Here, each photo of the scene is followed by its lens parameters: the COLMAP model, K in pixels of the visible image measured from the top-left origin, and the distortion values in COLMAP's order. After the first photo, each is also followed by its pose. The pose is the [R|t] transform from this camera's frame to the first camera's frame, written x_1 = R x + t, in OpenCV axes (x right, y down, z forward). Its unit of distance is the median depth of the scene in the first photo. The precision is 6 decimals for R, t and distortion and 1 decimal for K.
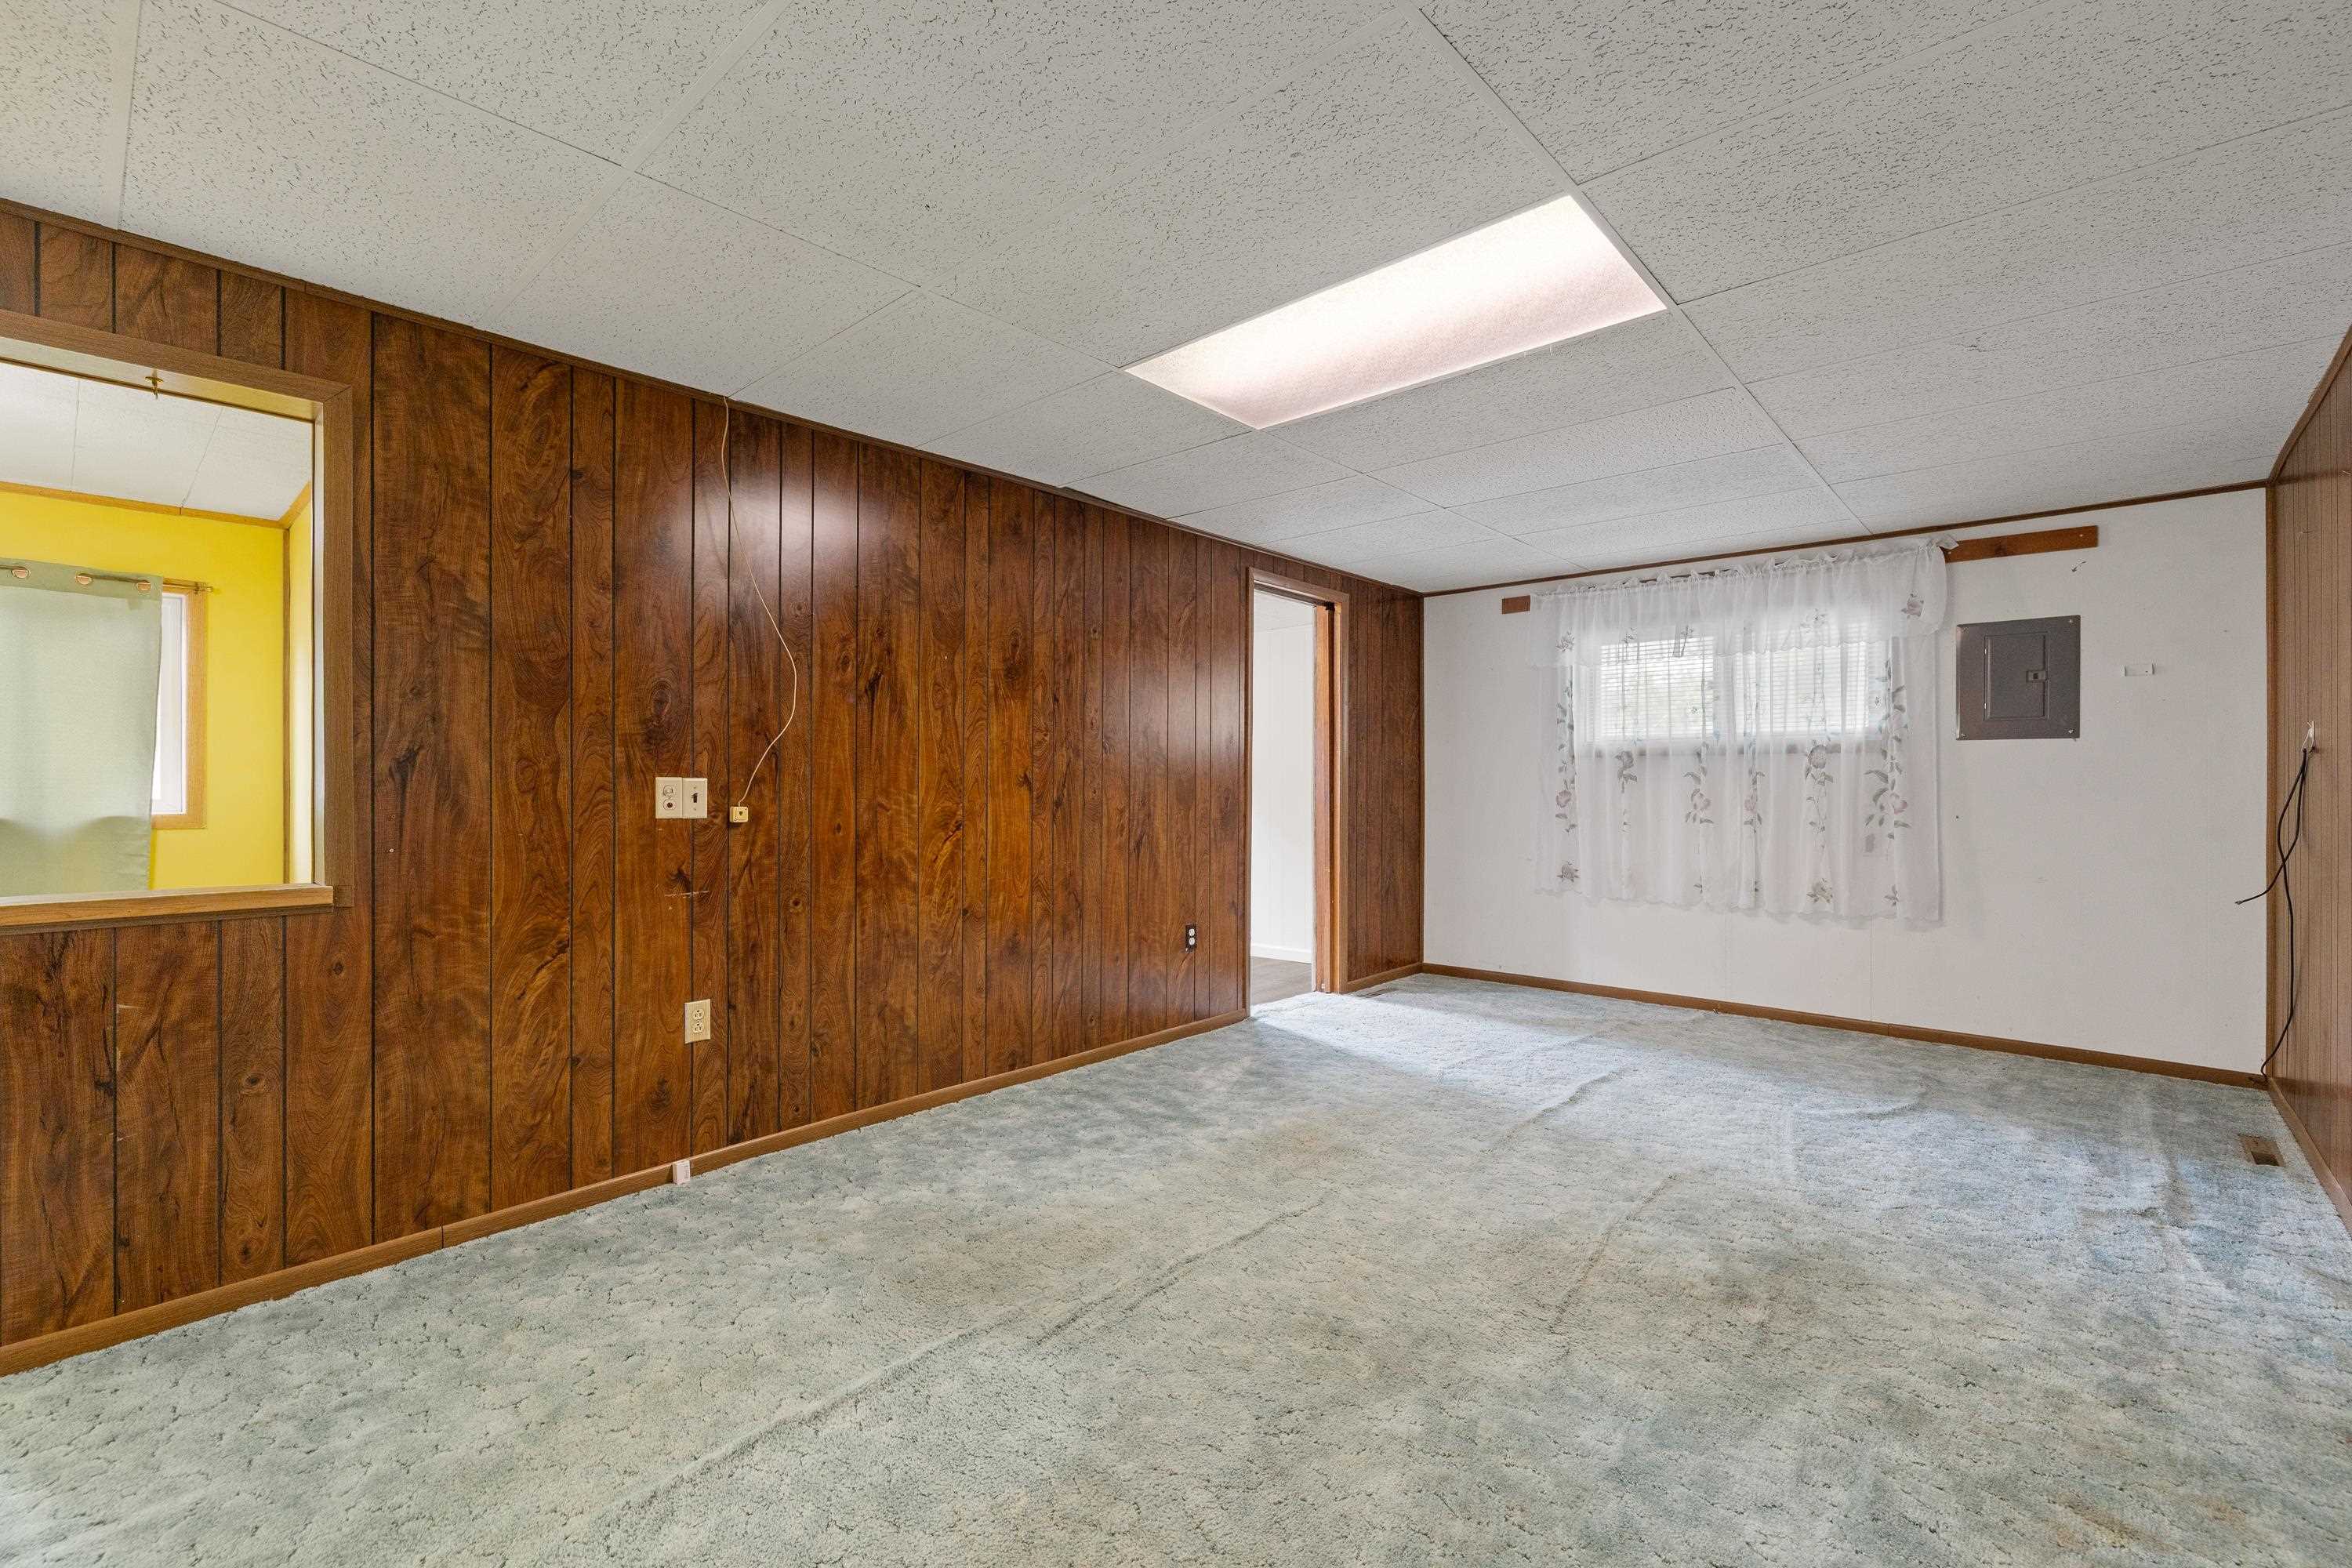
lens RADIAL K [[1021.0, 0, 1187.6], [0, 1021.0, 781.4], [0, 0, 1]] dist [-0.007054, 0.002067]
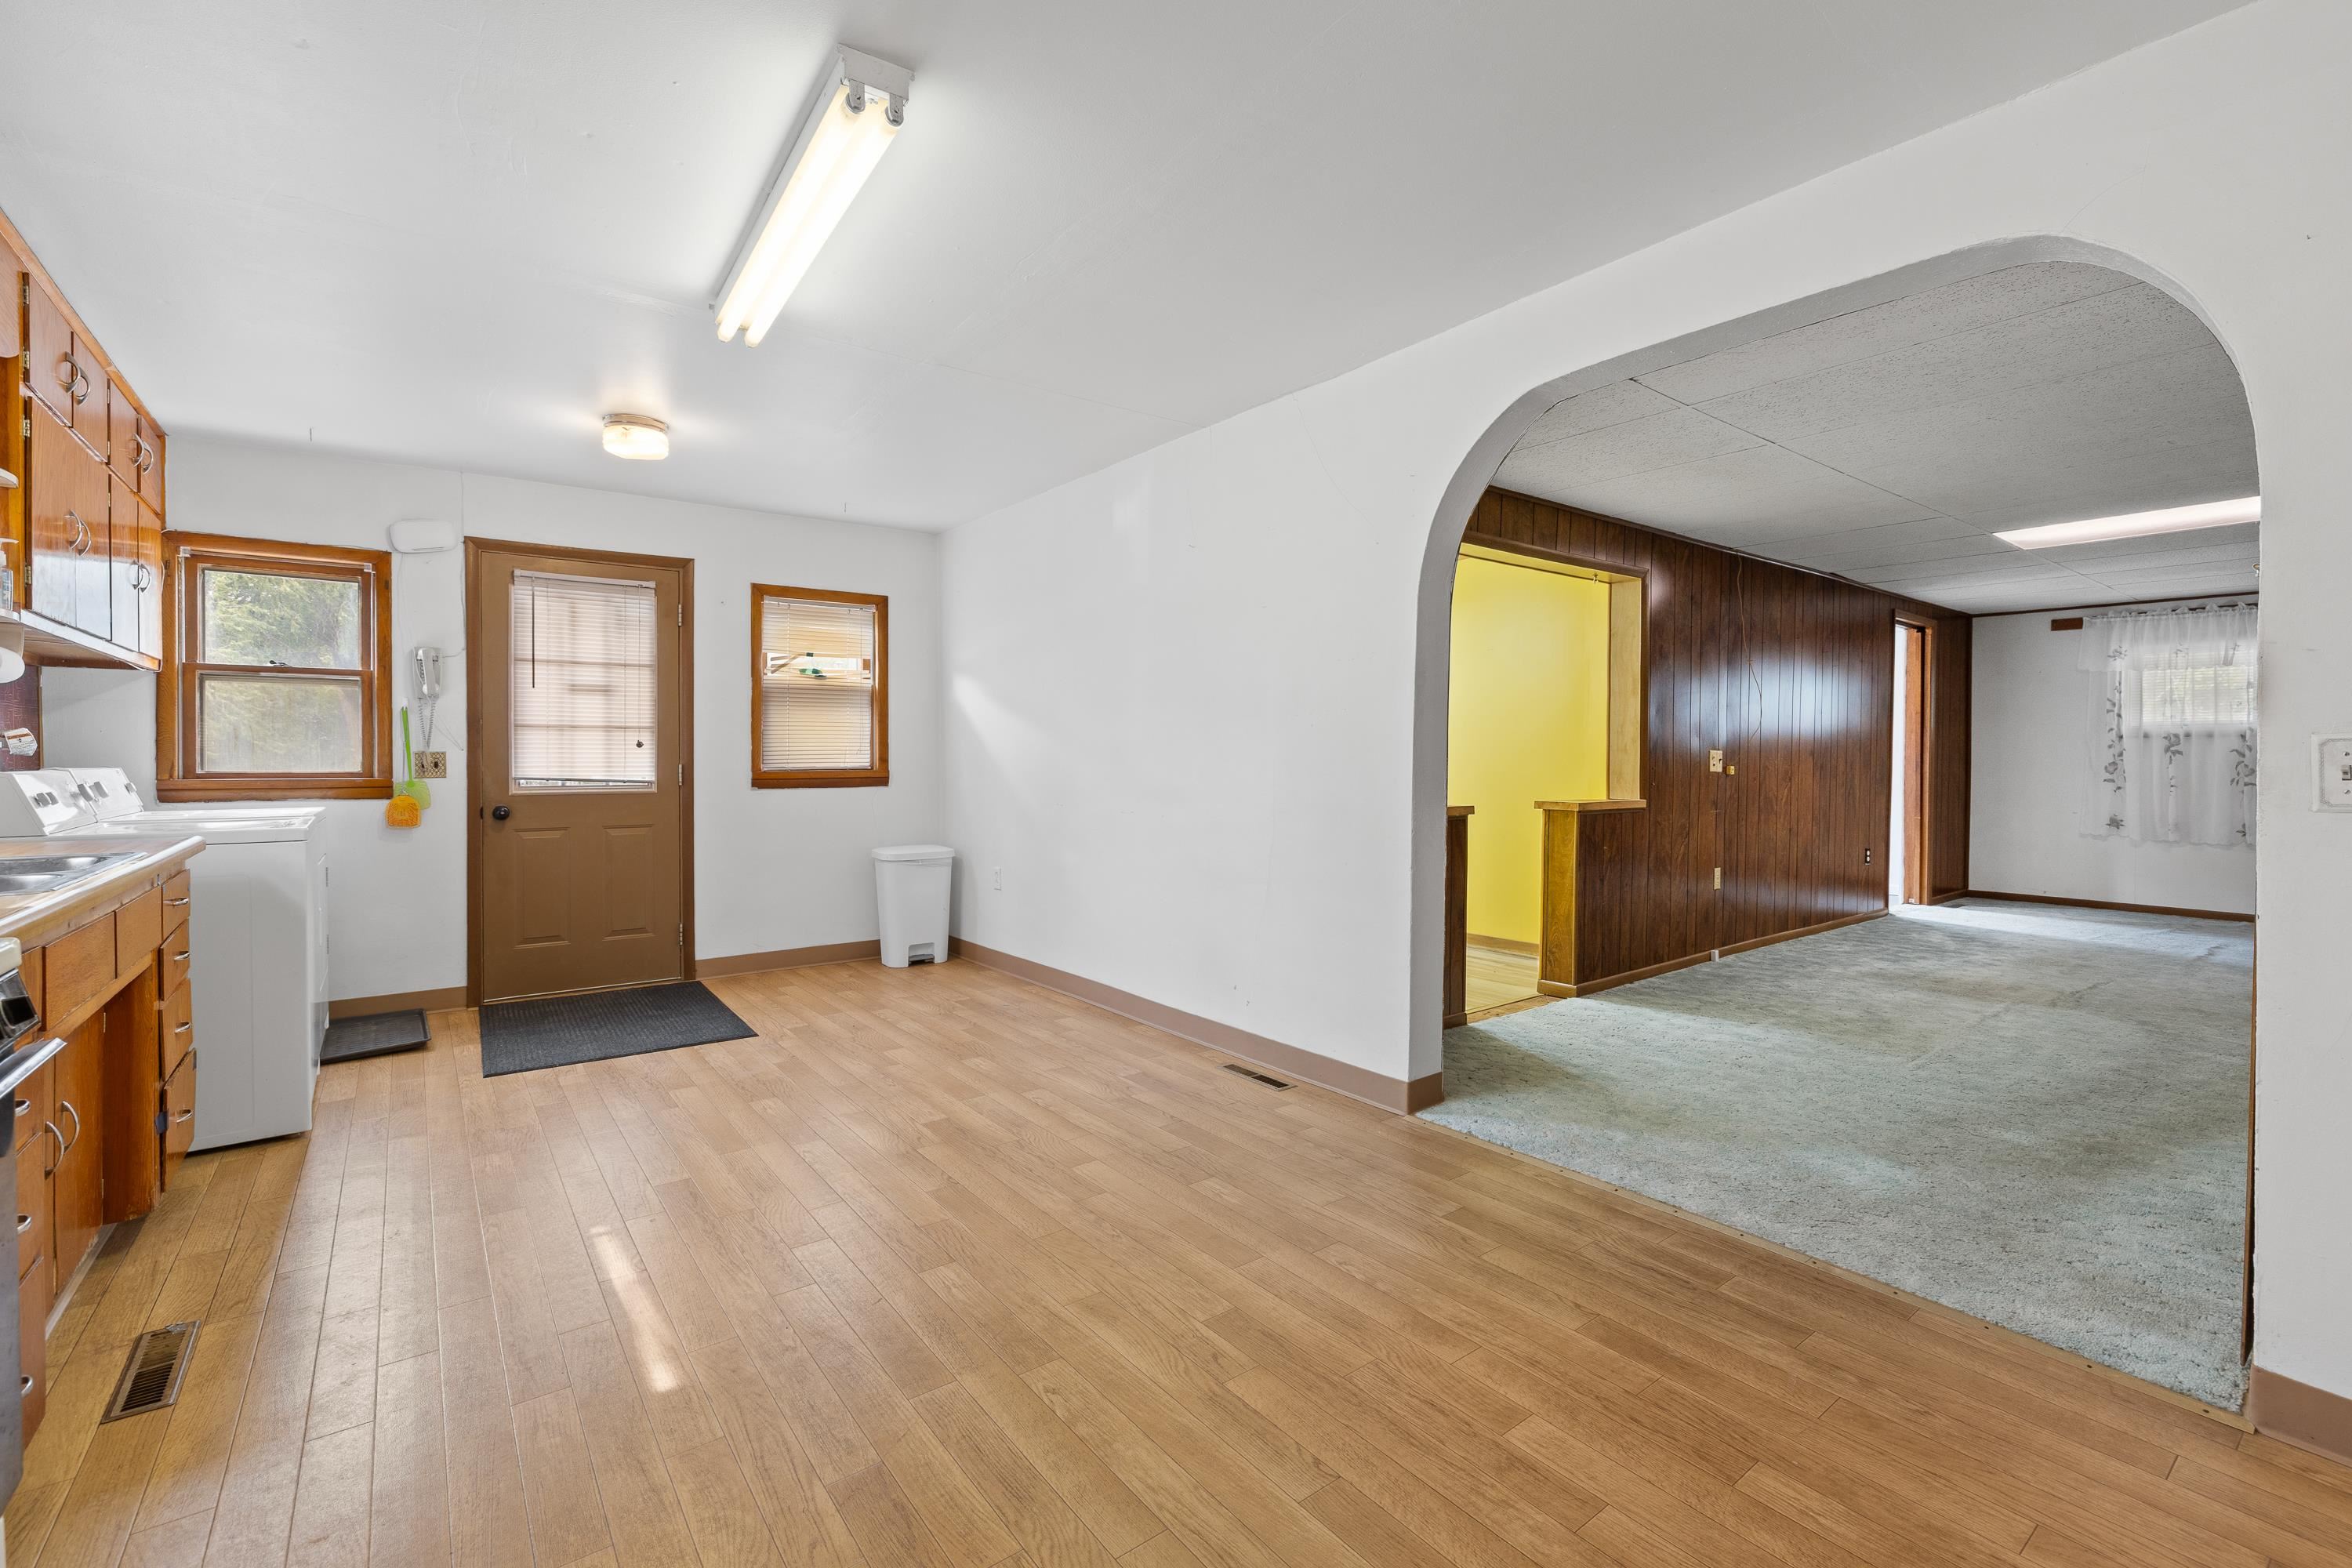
lens RADIAL K [[1021.0, 0, 1182.2], [0, 1021.0, 761.3], [0, 0, 1]] dist [-0.007054, 0.002067]
pose [[0.981570, 0.006965, -0.190974, -0.806621], [-0.005357, 0.999946, 0.008937, 0.003555], [0.191026, -0.007749, 0.981554, -0.776964]]
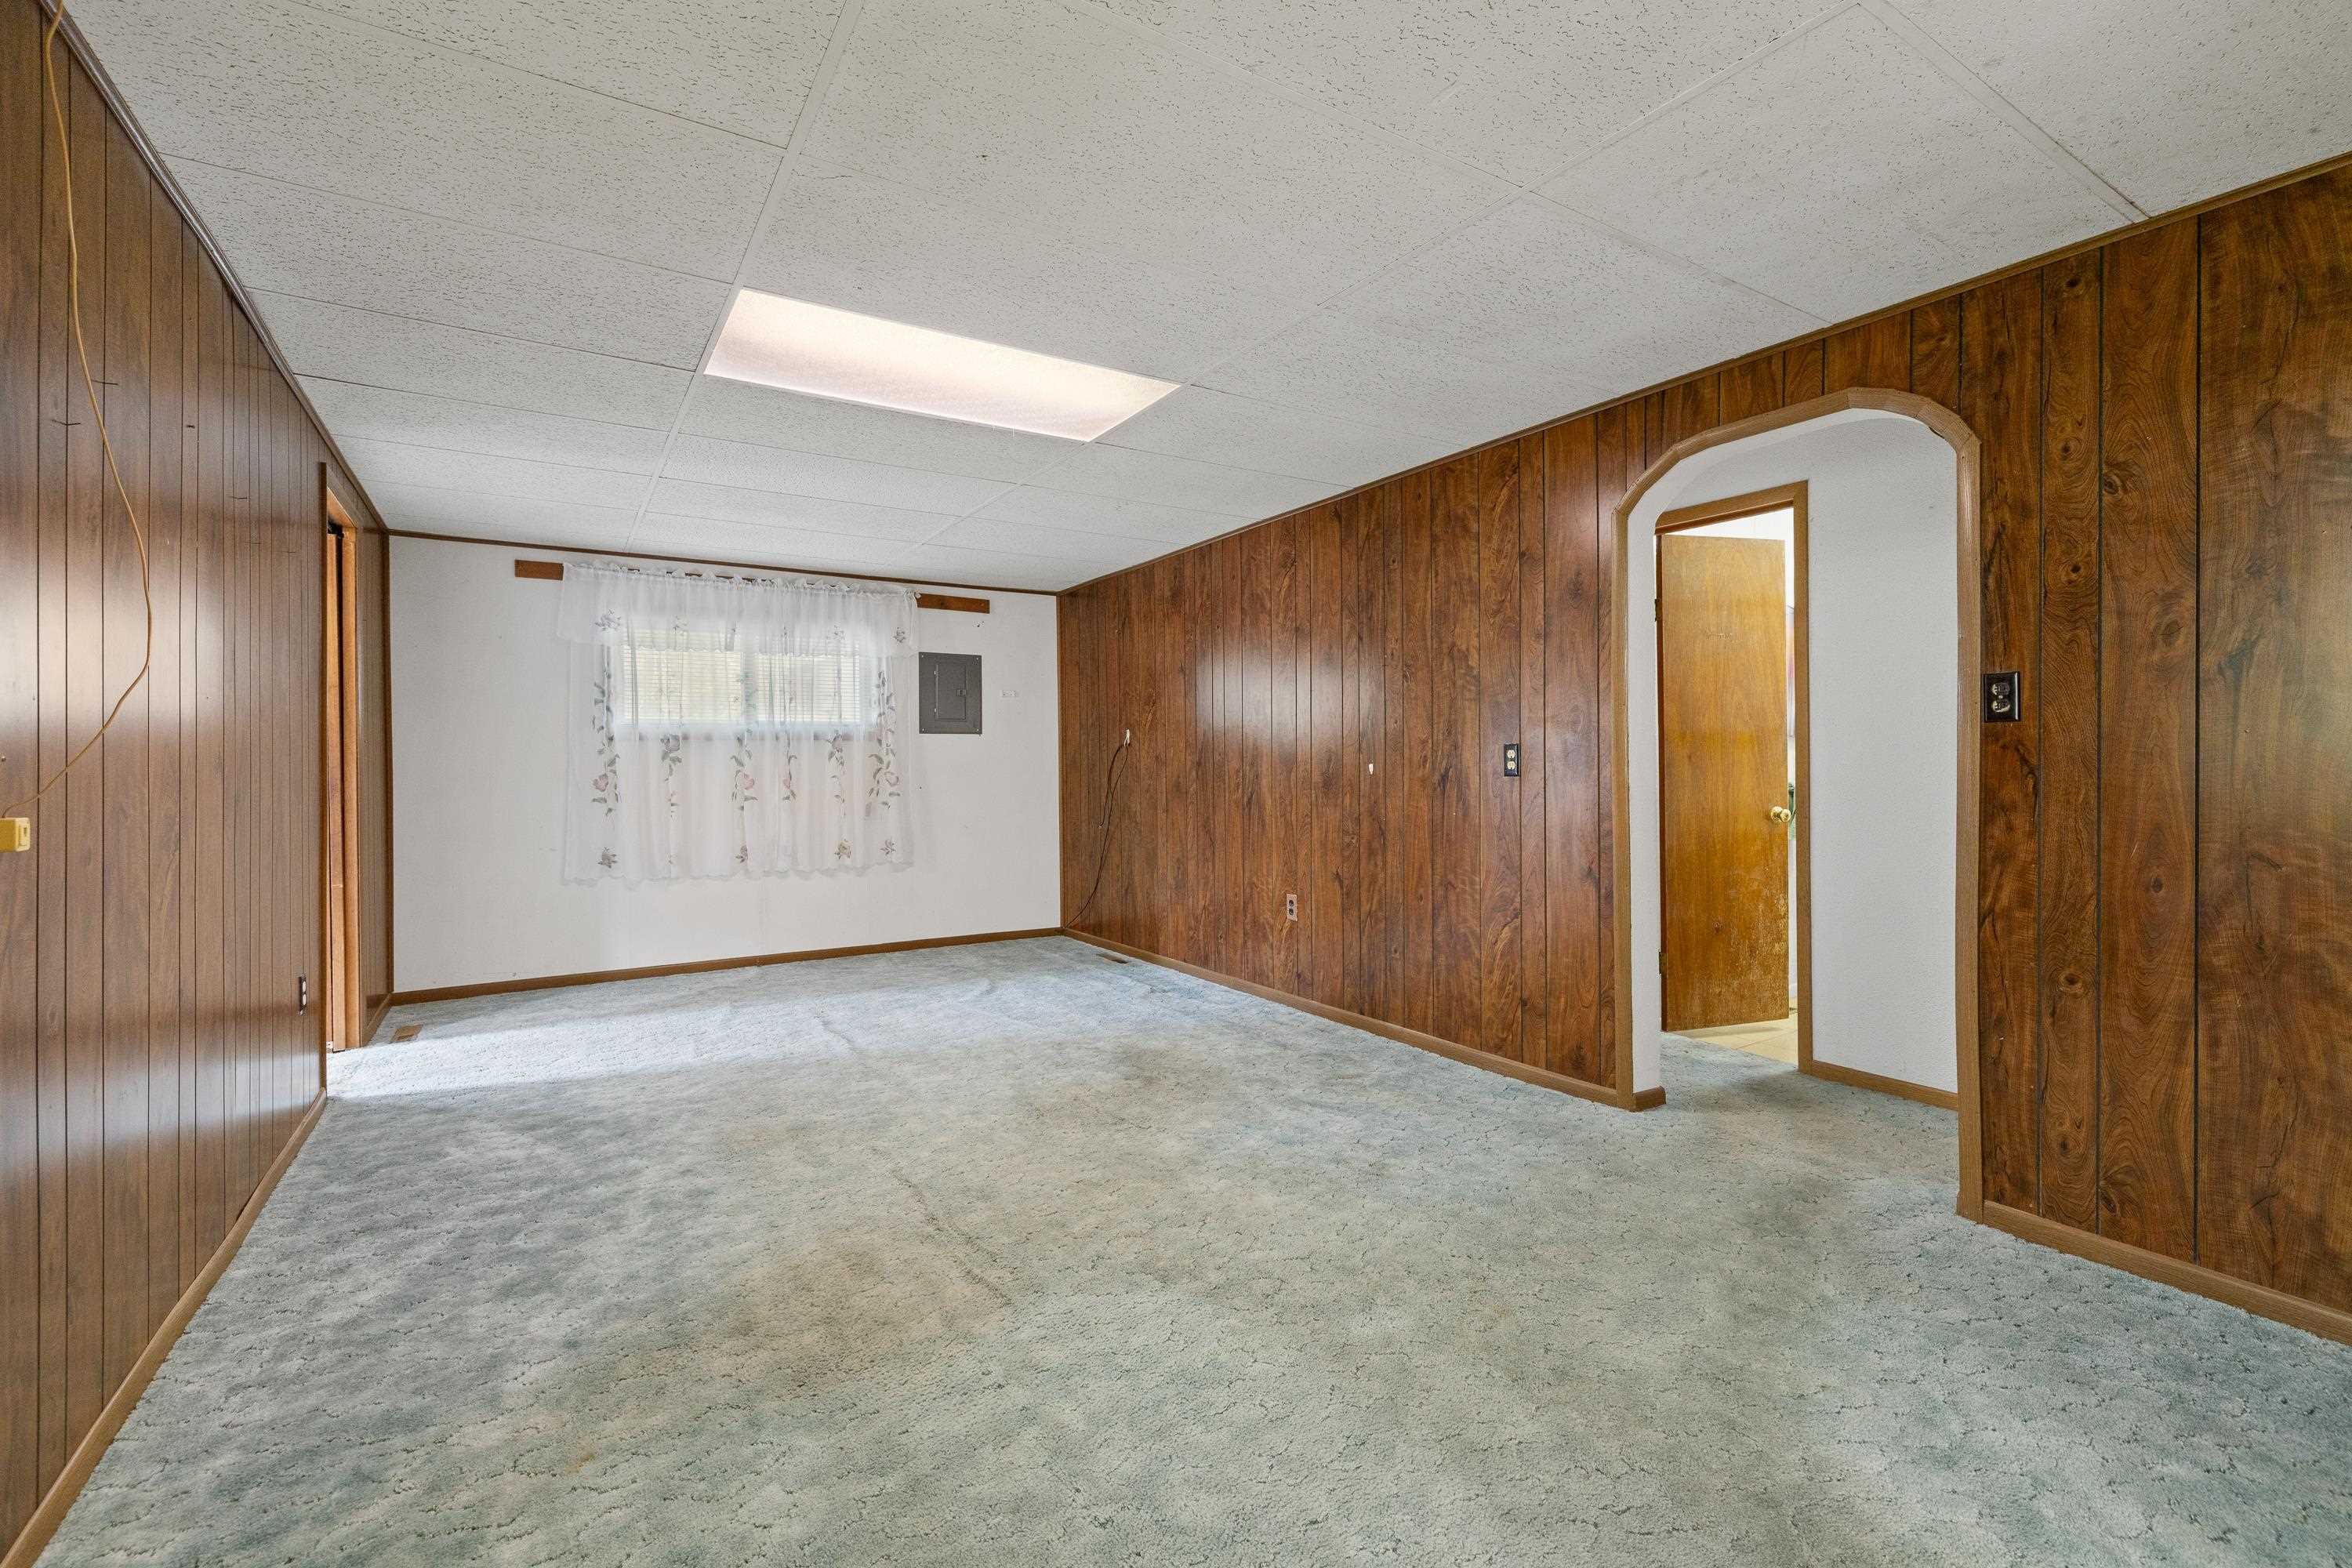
lens RADIAL K [[1021.0, 0, 1194.3], [0, 1021.0, 768.7], [0, 0, 1]] dist [-0.007054, 0.002067]
pose [[0.262615, -0.008608, 0.964862, -0.564751], [0.005890, 0.999956, 0.007318, 0.000547], [-0.964883, 0.003761, 0.262654, 0.282919]]
